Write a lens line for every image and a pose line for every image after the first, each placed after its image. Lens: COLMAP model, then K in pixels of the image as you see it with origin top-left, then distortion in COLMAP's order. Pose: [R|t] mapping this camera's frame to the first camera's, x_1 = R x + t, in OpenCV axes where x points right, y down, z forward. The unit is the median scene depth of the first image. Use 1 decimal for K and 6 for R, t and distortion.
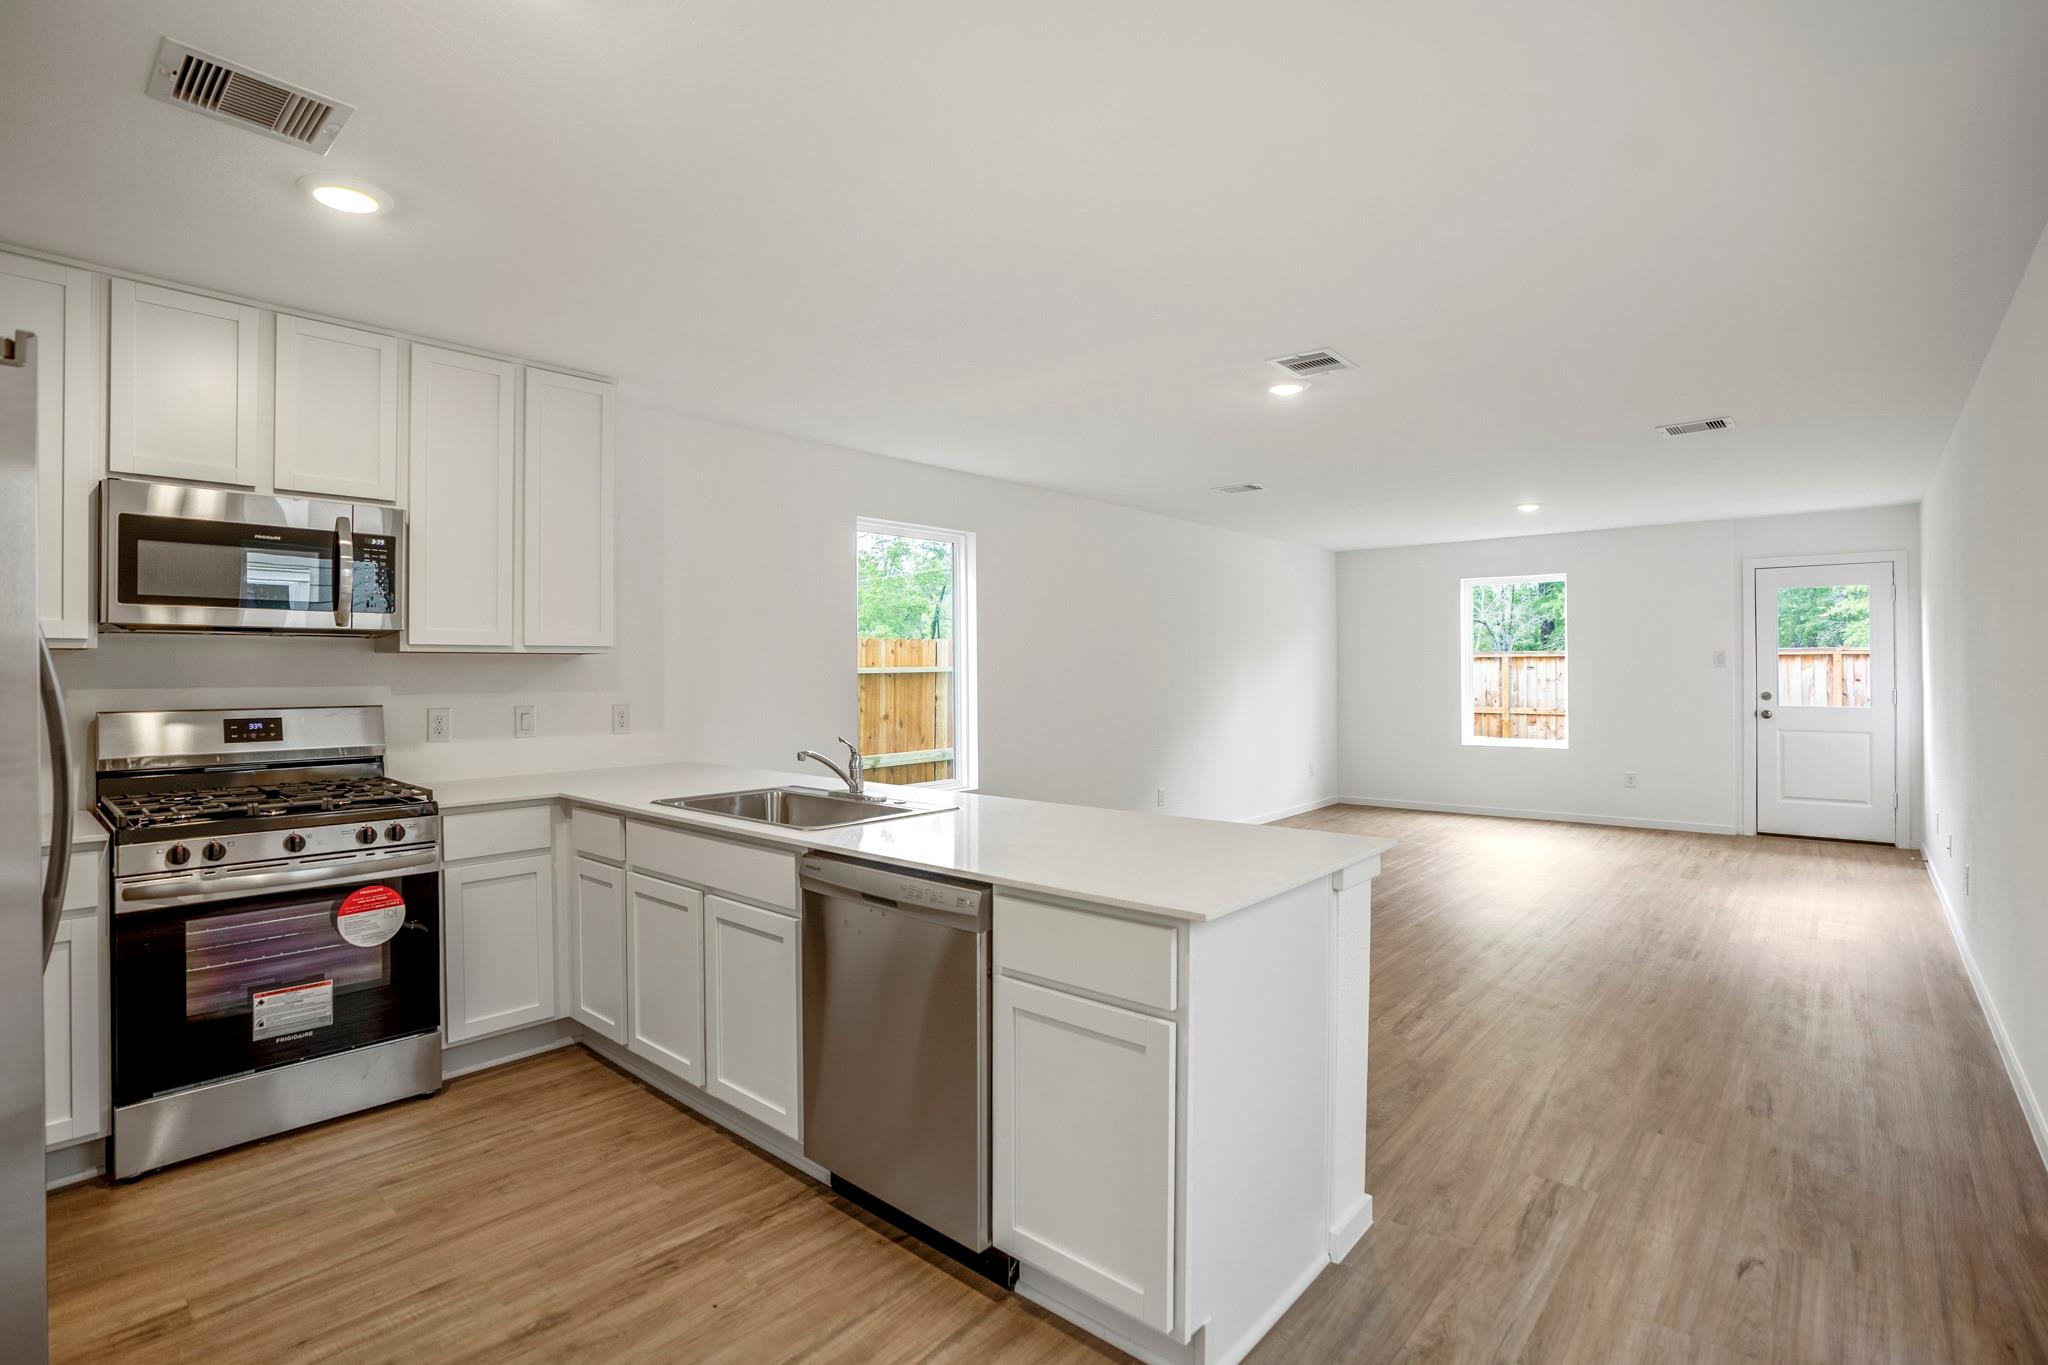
lens RADIAL K [[965.2, 0, 1049.3], [0, 965.2, 672.1], [0, 0, 1]] dist [0.001067, -0.004498]
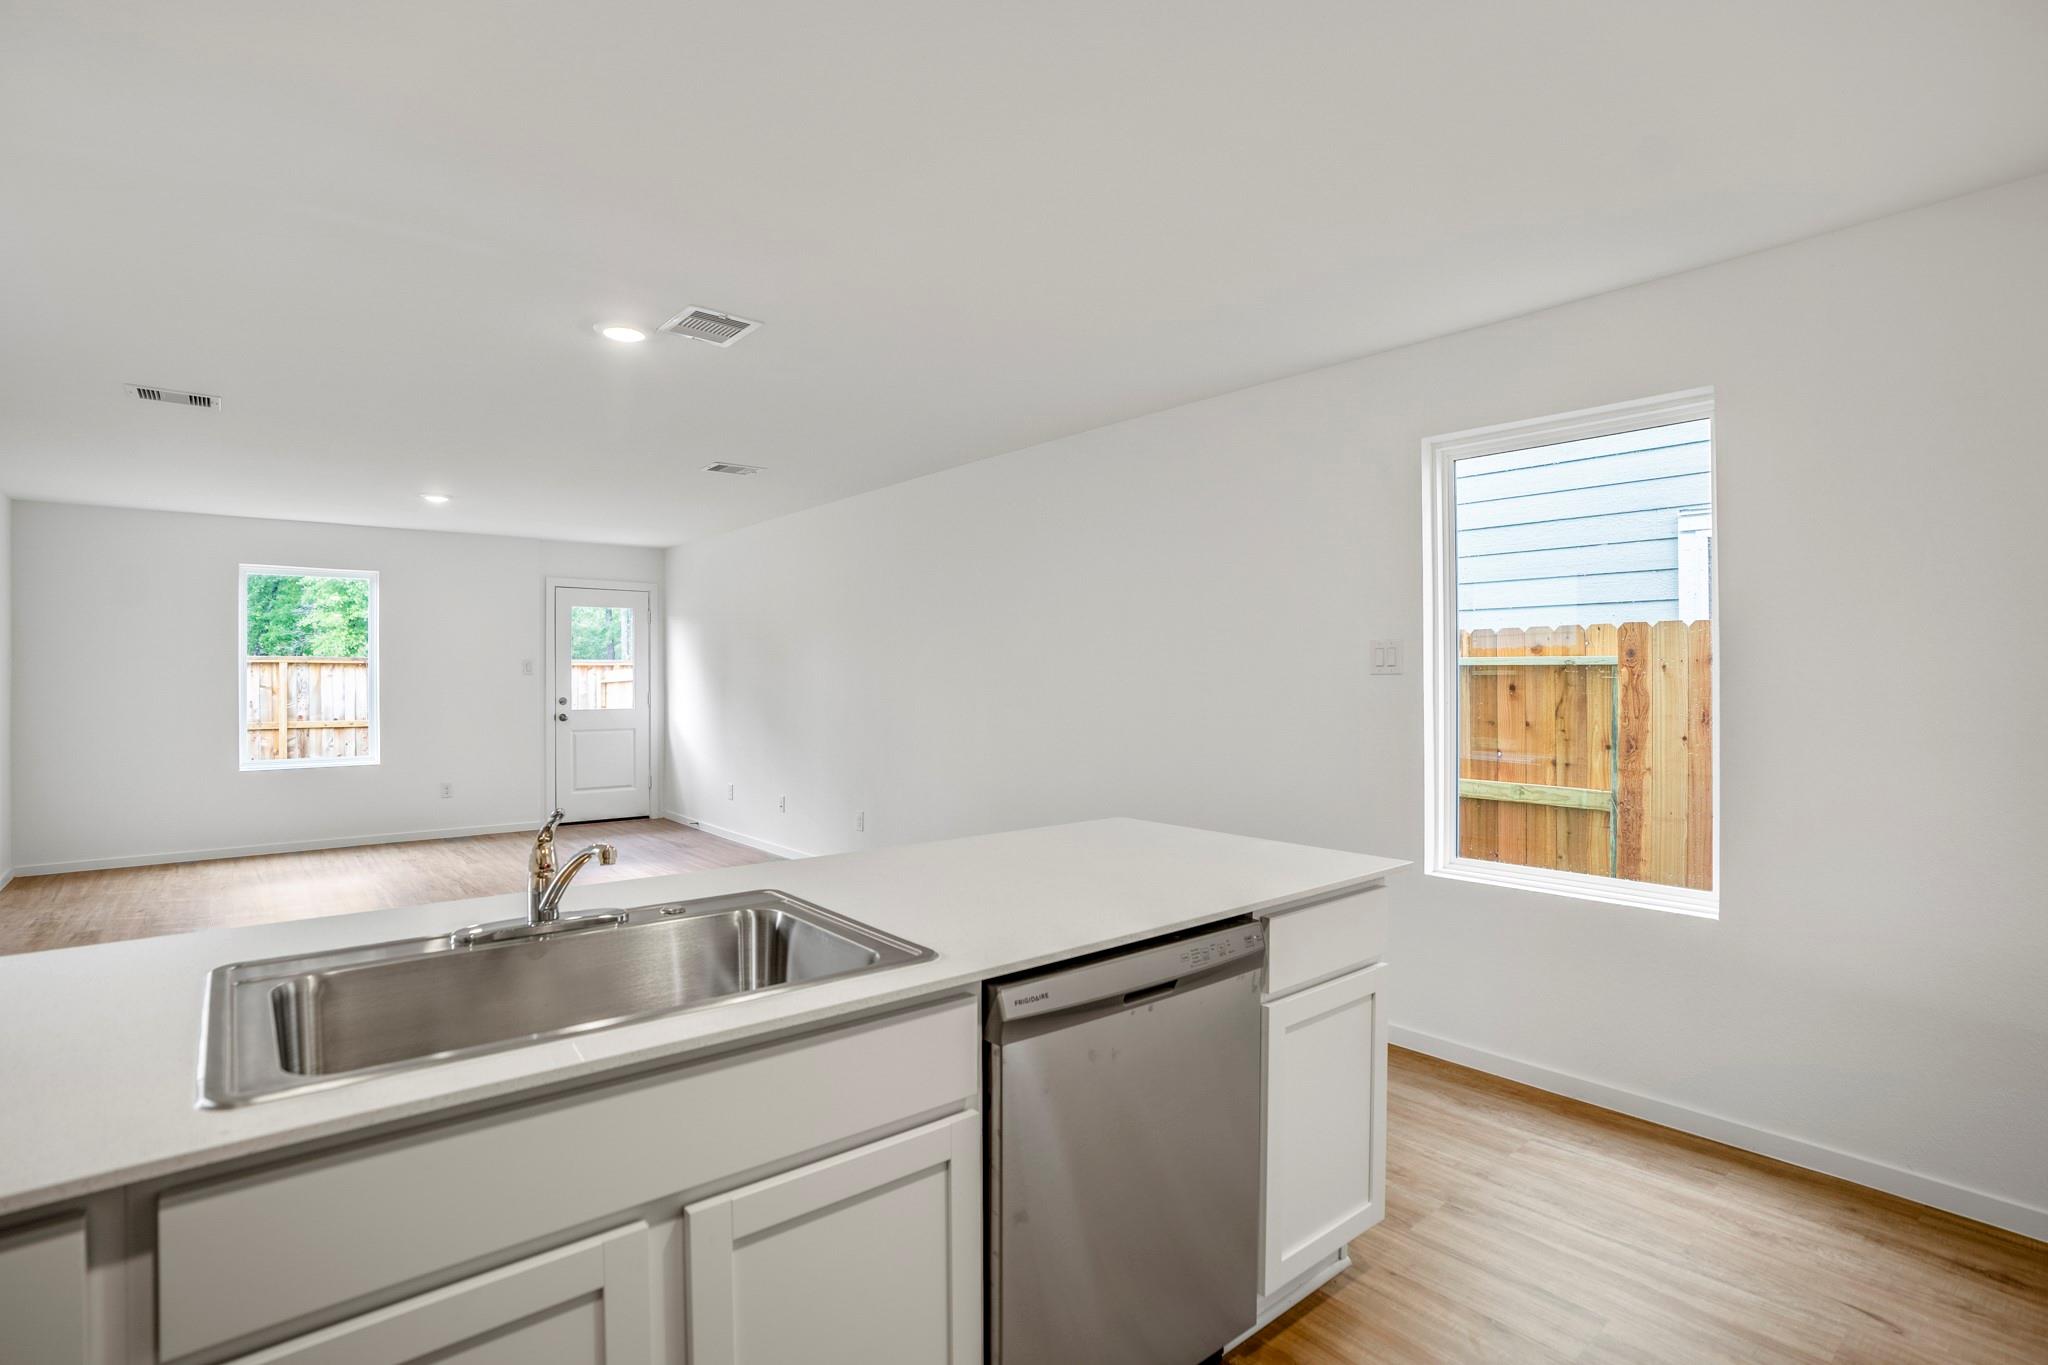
lens RADIAL K [[965.2, 0, 994.6], [0, 965.2, 679.7], [0, 0, 1]] dist [0.001067, -0.004498]
pose [[0.184194, 0.001005, 0.982889, -0.272916], [0.000990, 0.999999, -0.001208, 0.001514], [-0.982889, 0.001196, 0.184193, 0.294558]]
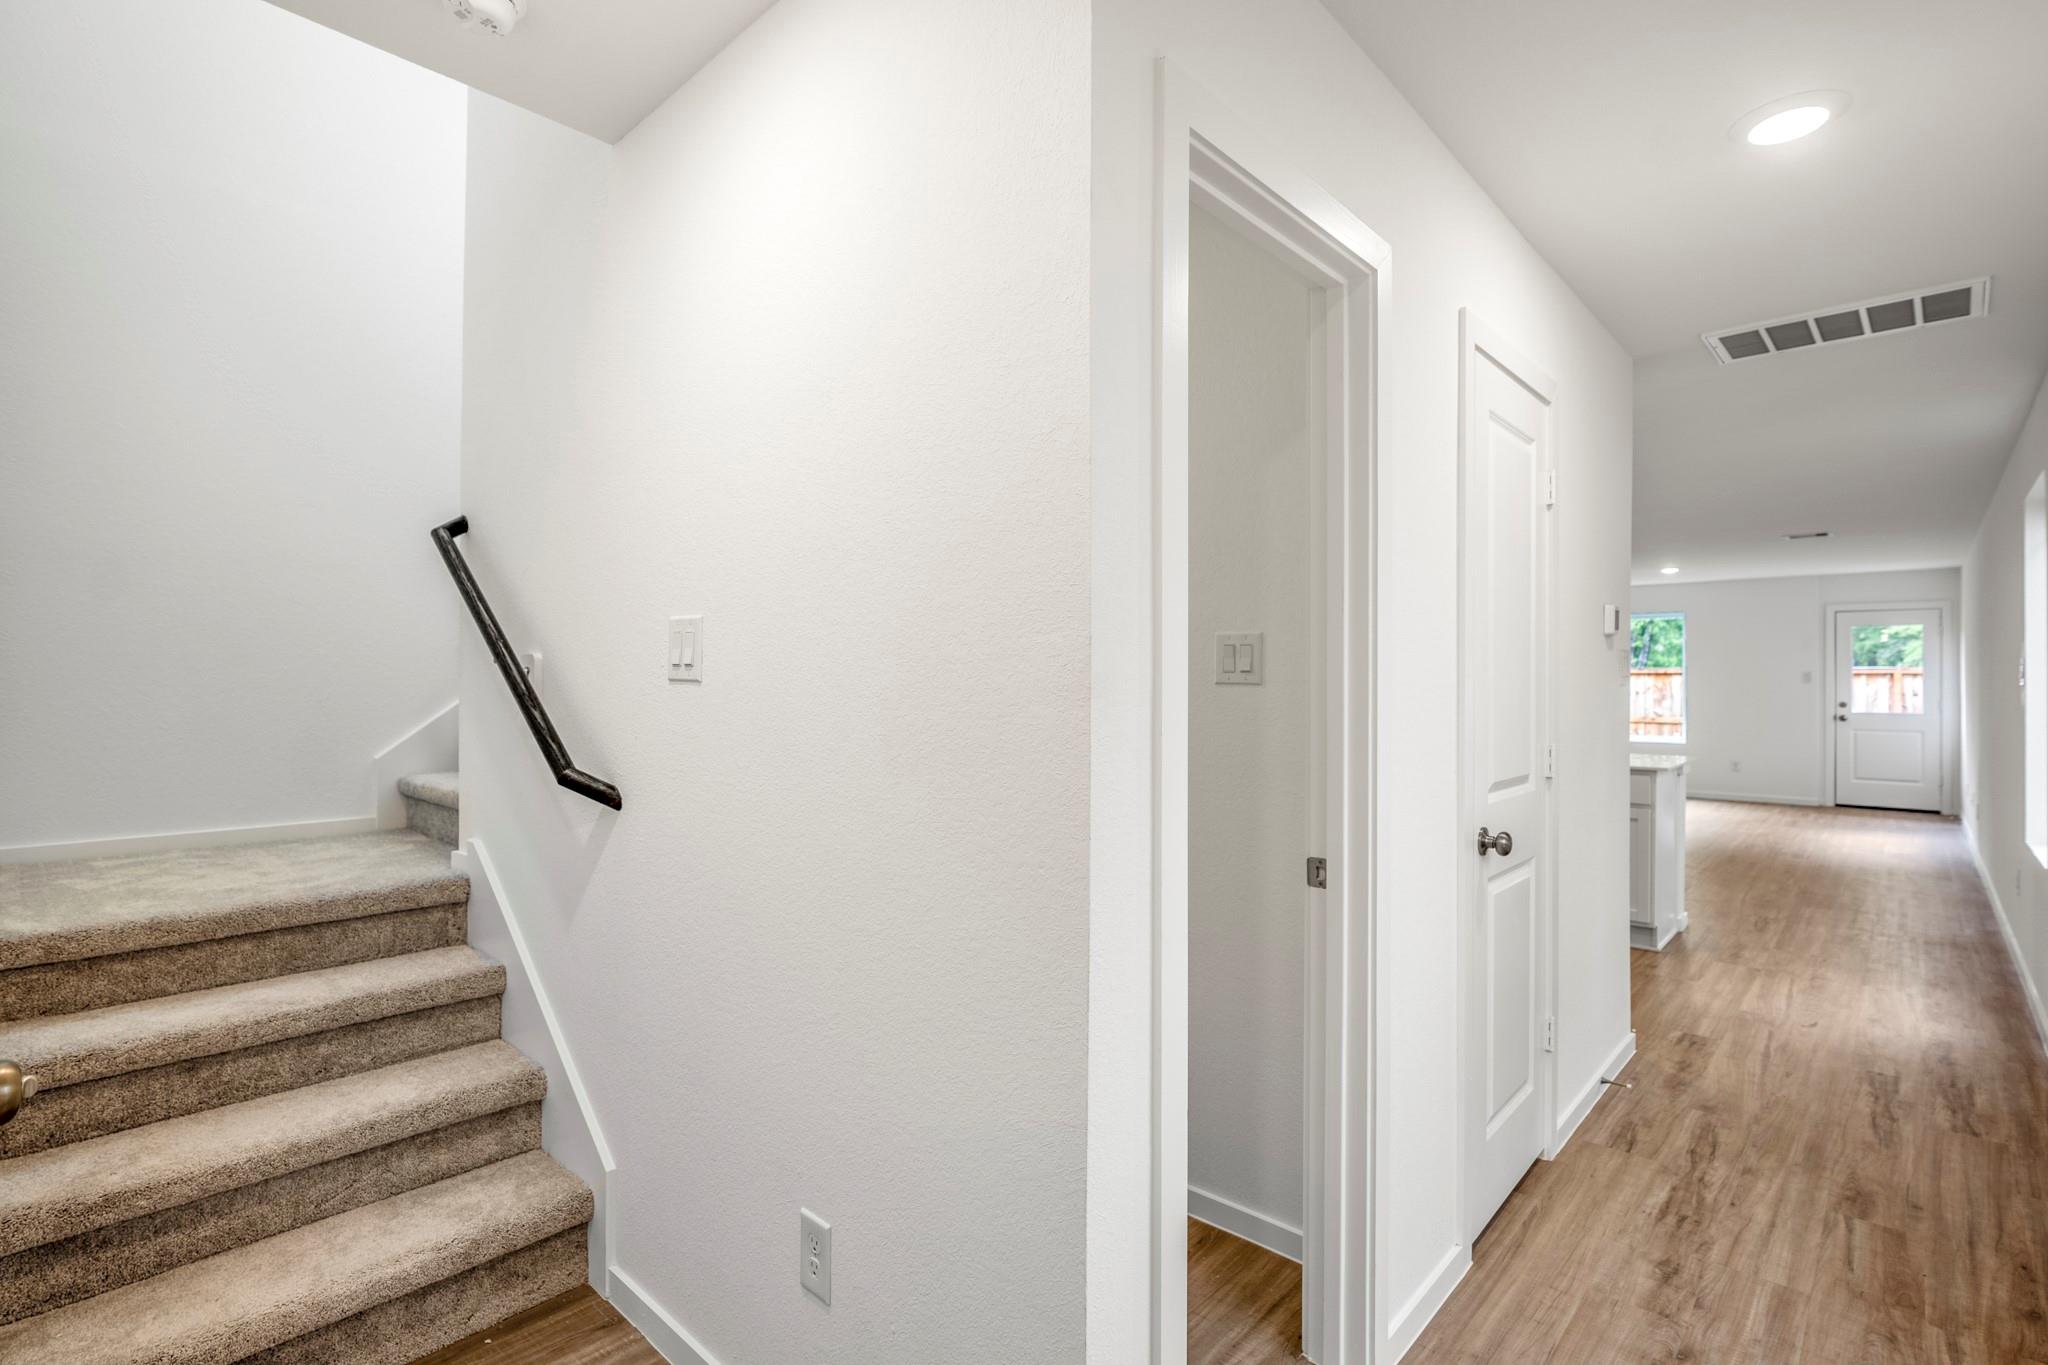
lens RADIAL K [[965.2, 0, 1003.6], [0, 965.2, 679.4], [0, 0, 1]] dist [0.001067, -0.004498]
pose [[0.997990, 0.008789, -0.062765, -0.358322], [-0.008921, 0.999959, -0.001829, 0.002235], [0.062746, 0.002385, 0.998027, -0.437745]]
